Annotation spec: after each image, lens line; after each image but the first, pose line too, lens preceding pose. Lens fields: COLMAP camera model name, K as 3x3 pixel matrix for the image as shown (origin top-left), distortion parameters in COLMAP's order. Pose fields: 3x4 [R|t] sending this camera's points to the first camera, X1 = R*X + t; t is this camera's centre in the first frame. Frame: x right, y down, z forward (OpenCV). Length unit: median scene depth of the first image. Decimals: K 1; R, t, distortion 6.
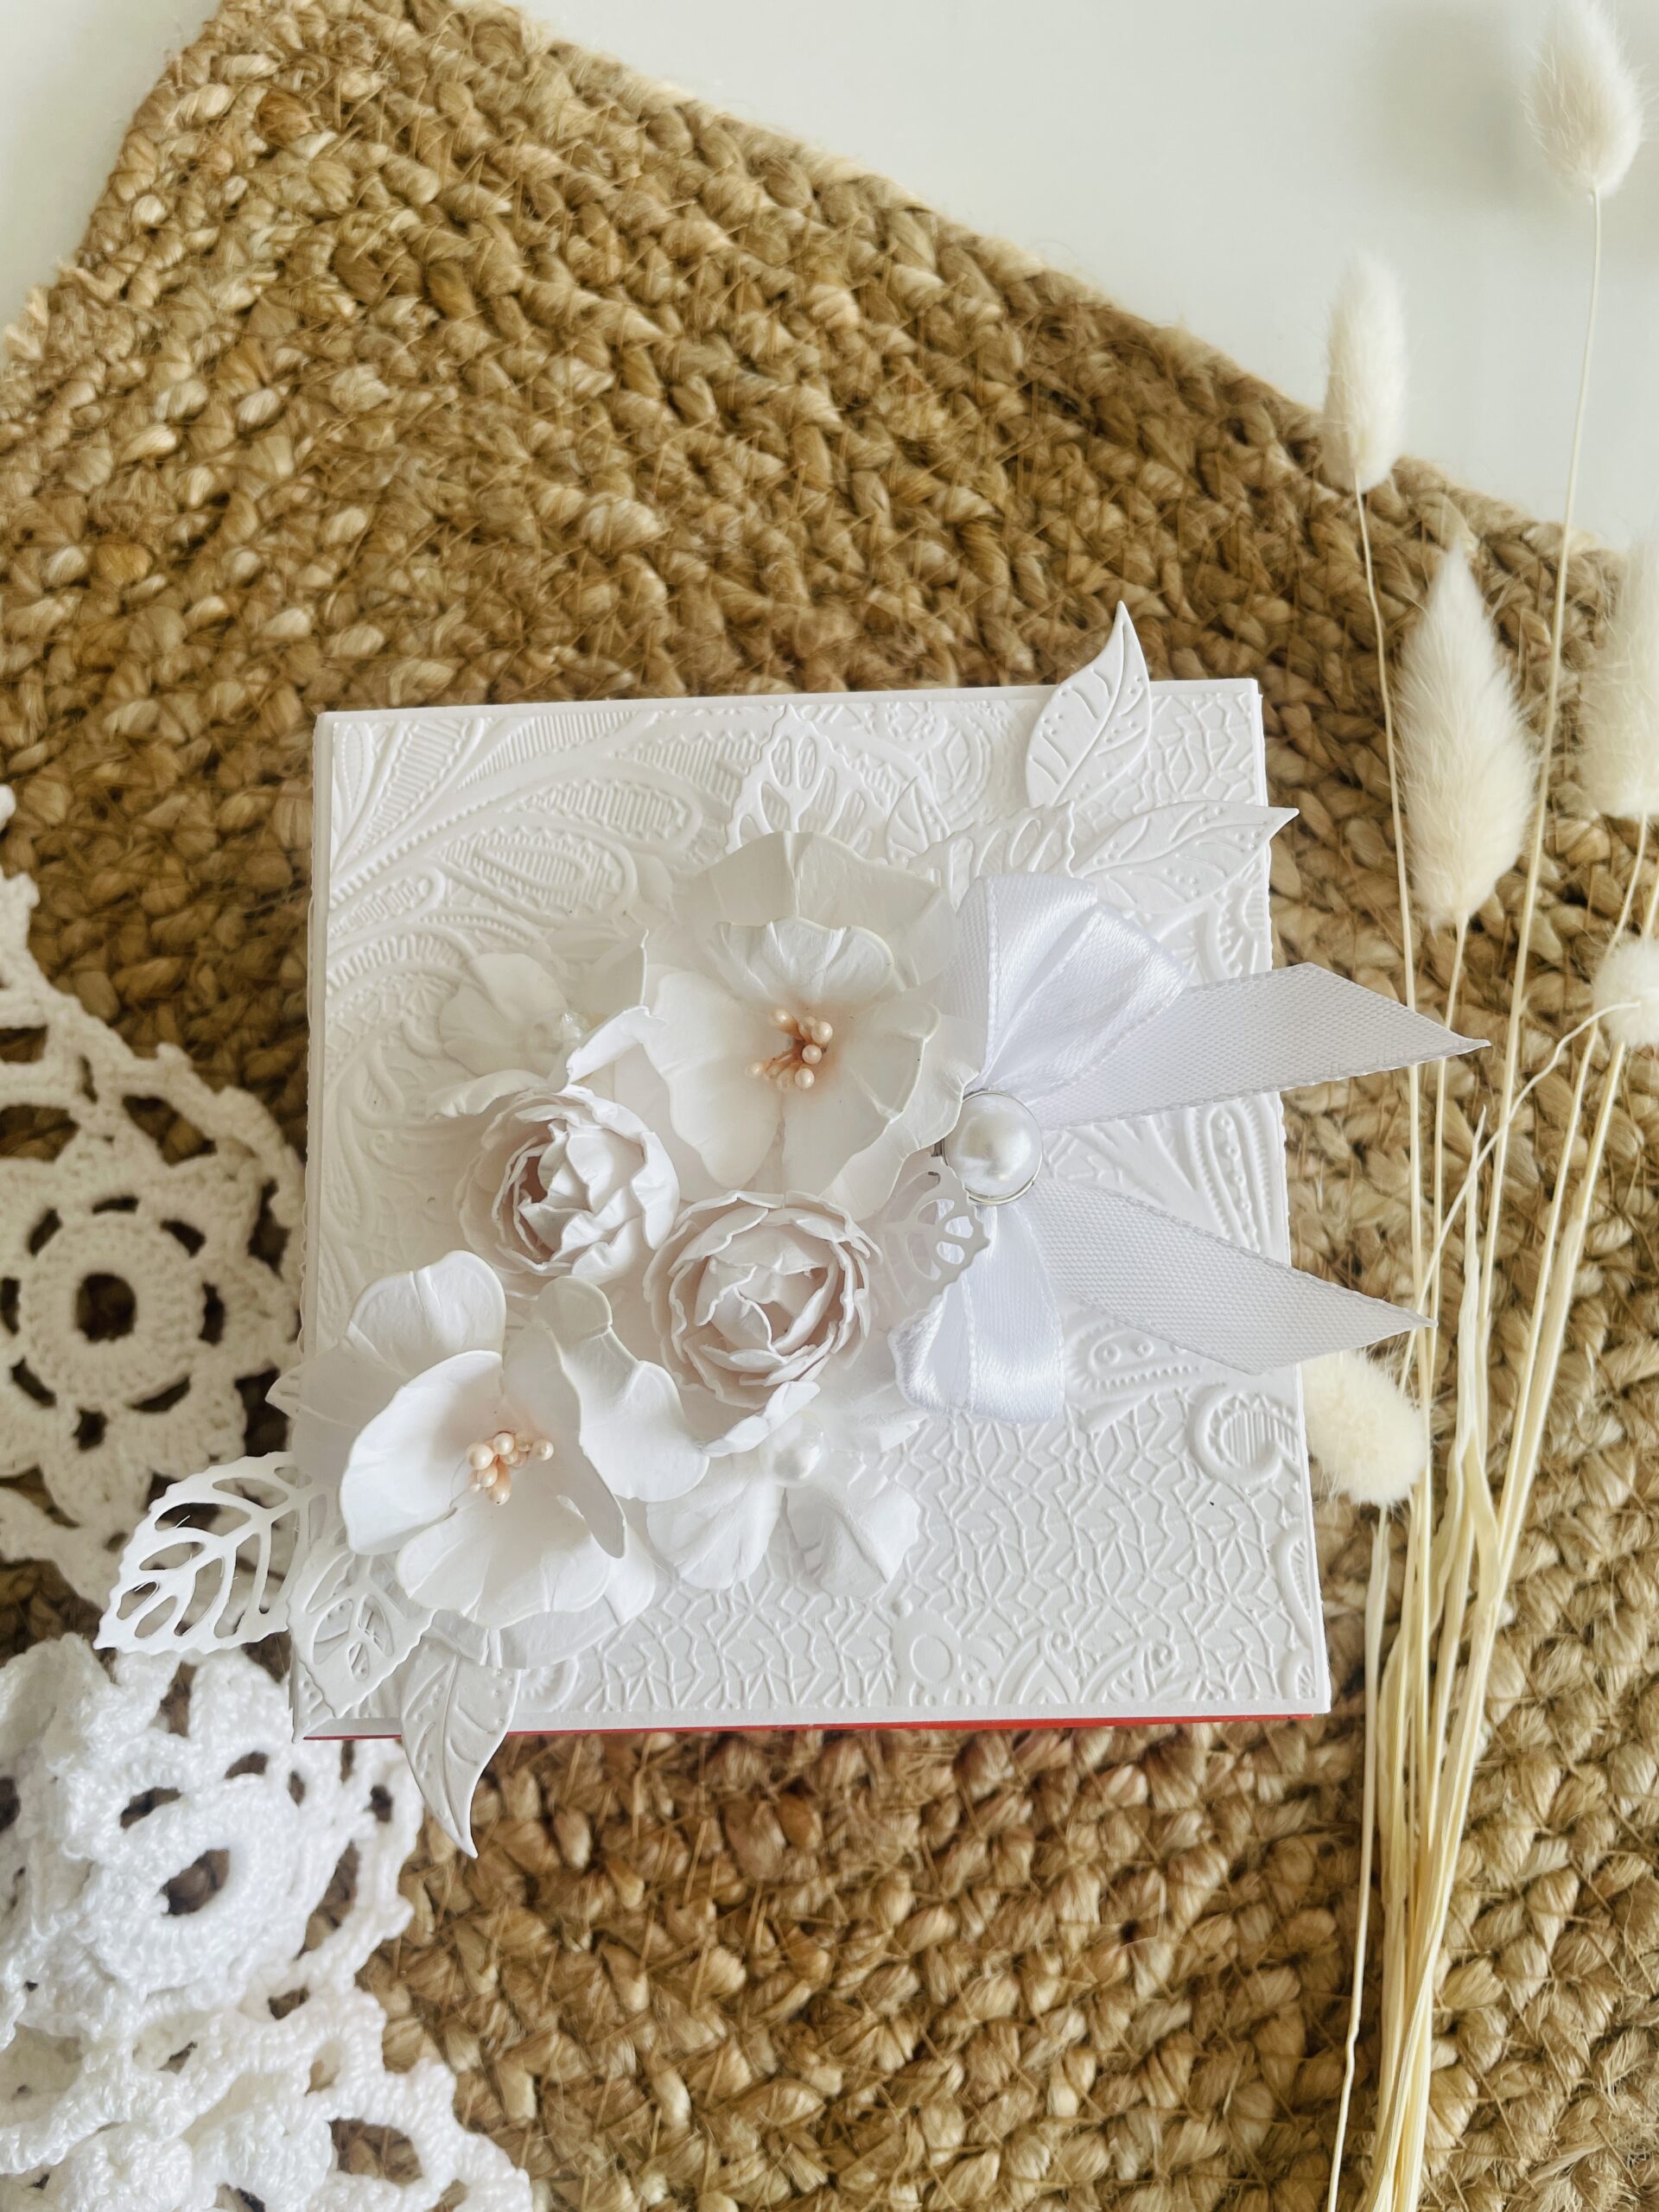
lens RADIAL K [[1717.1, 0, 820.7], [0, 1717.1, 1069.2], [0, 0, 1]] dist [0.078197, -0.120682]
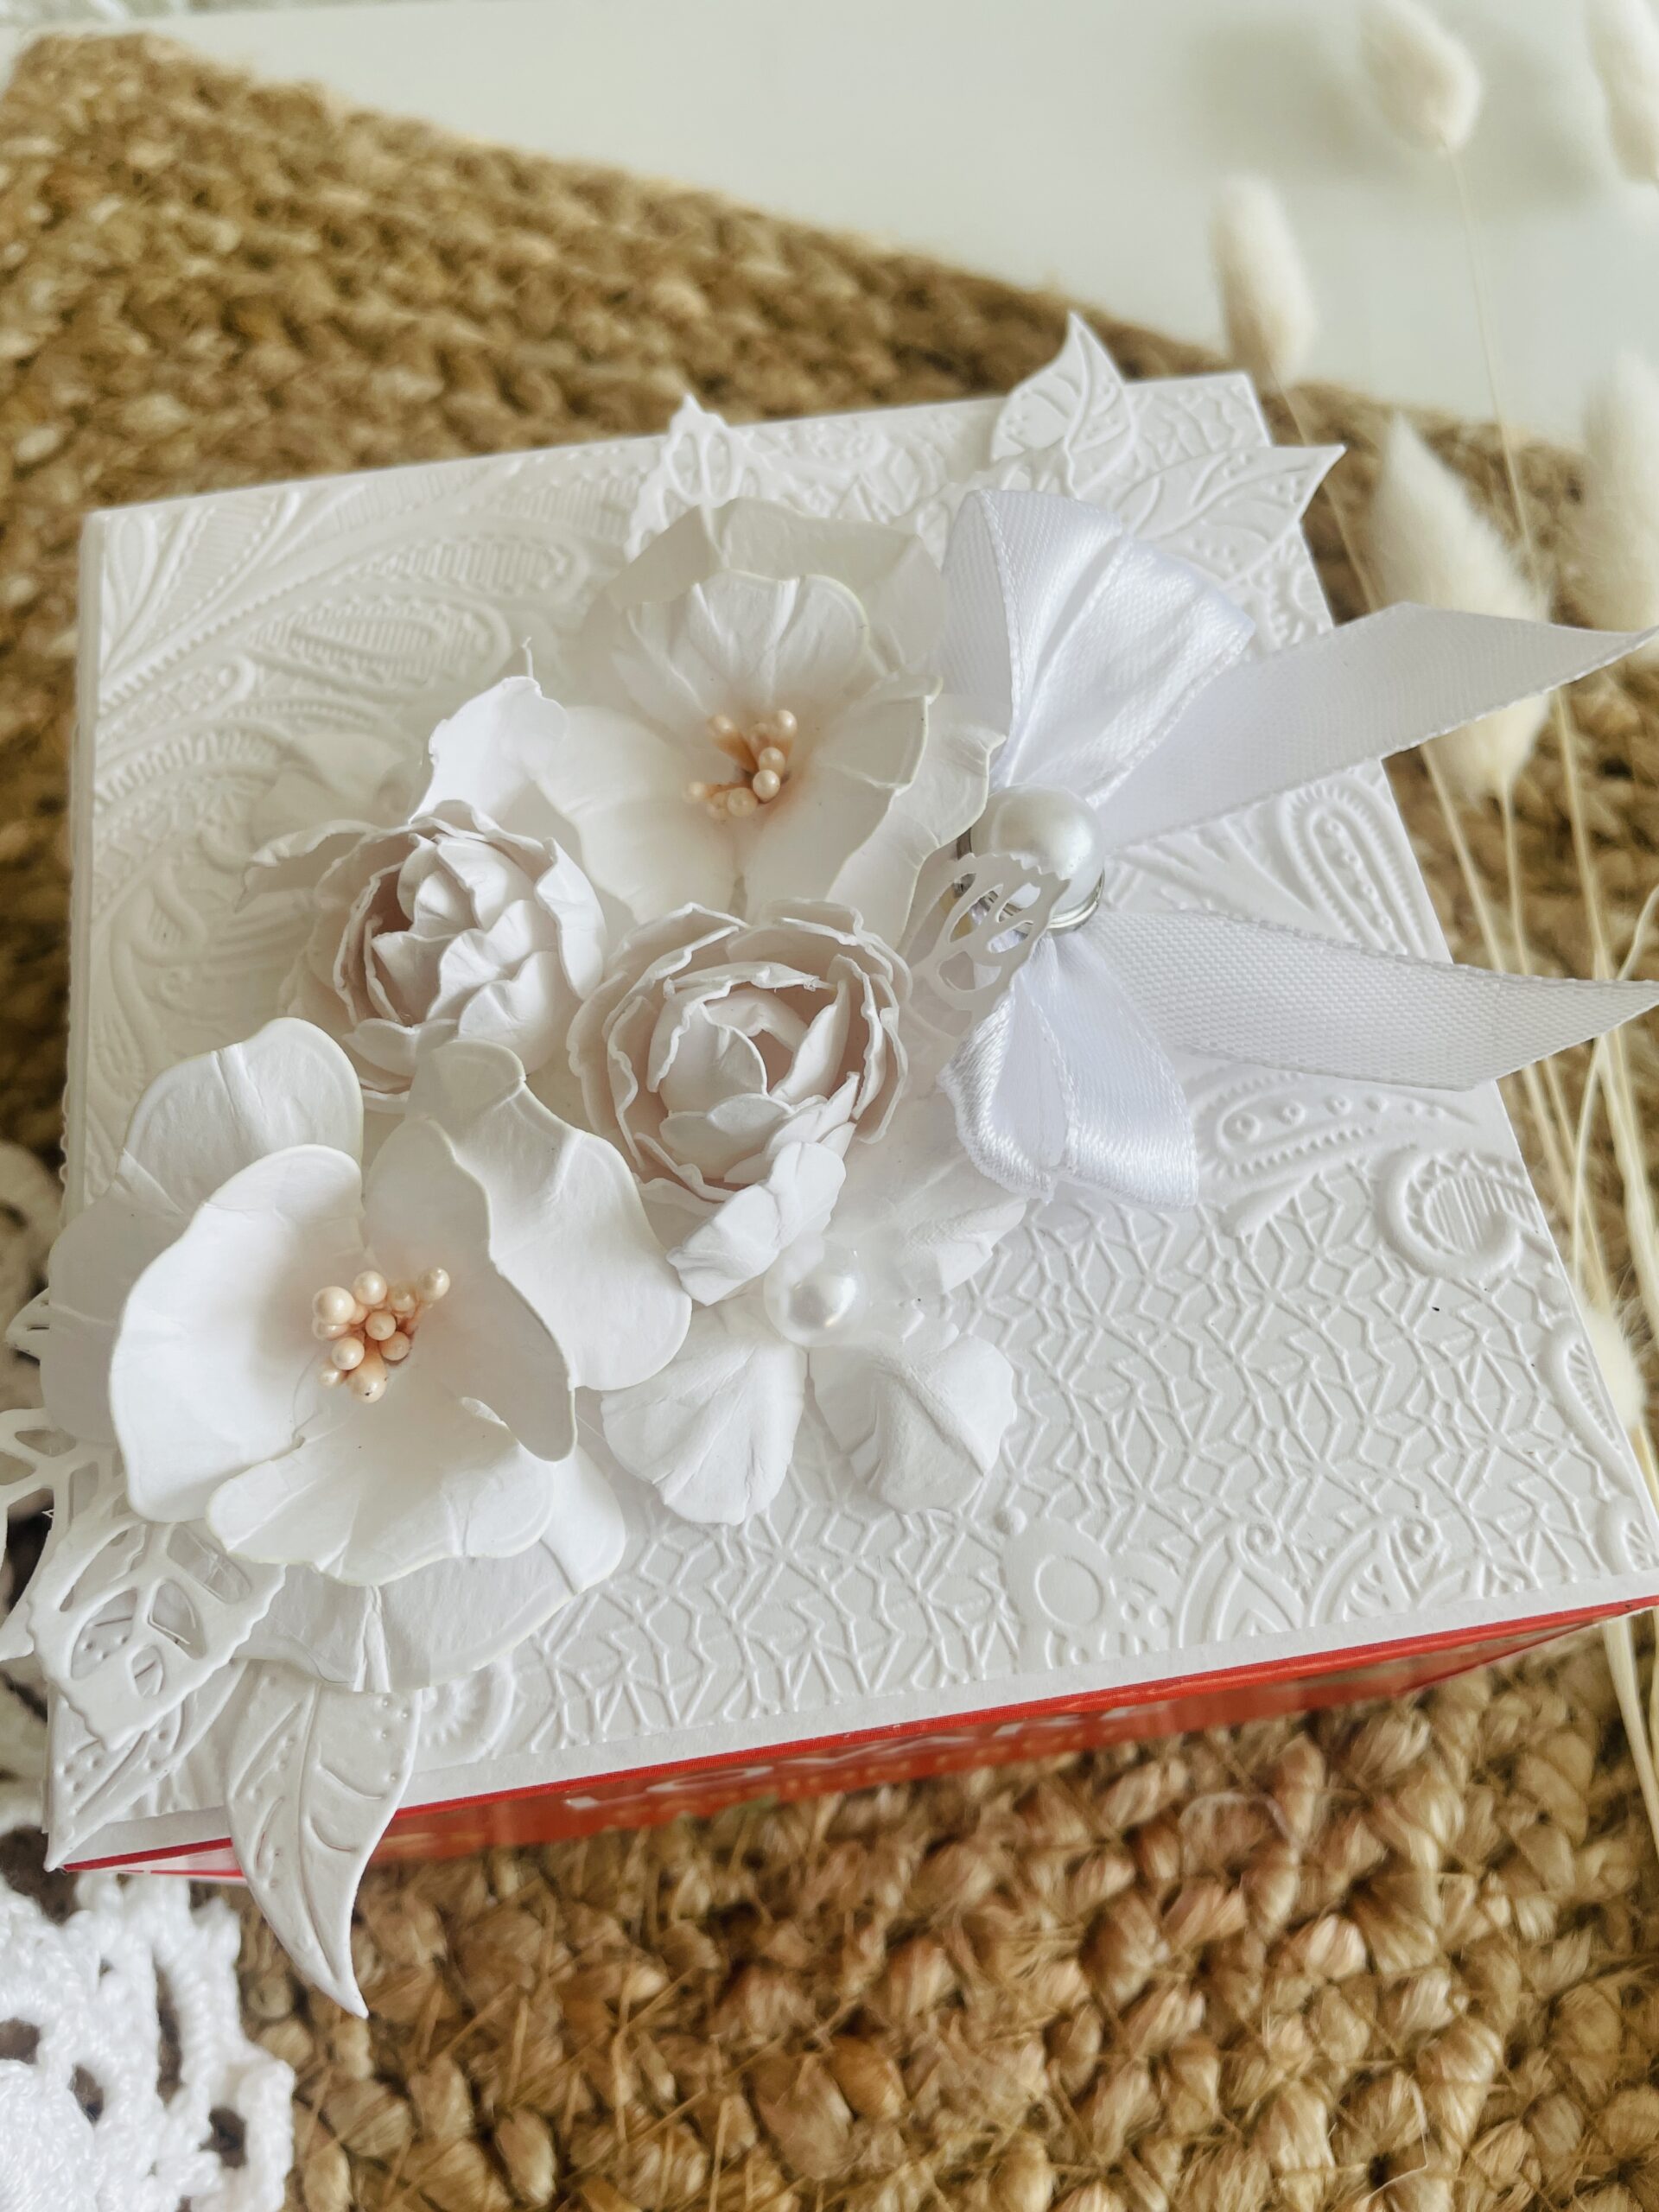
lens RADIAL K [[1737.3, 0, 803.6], [0, 1737.3, 1063.4], [0, 0, 1]] dist [0.052414, -0.093954]
pose [[0.991413, -0.104874, 0.078117, -0.048185], [0.122225, 0.955528, -0.268380, 0.241445], [-0.046496, 0.275623, 0.960141, 0.254381]]
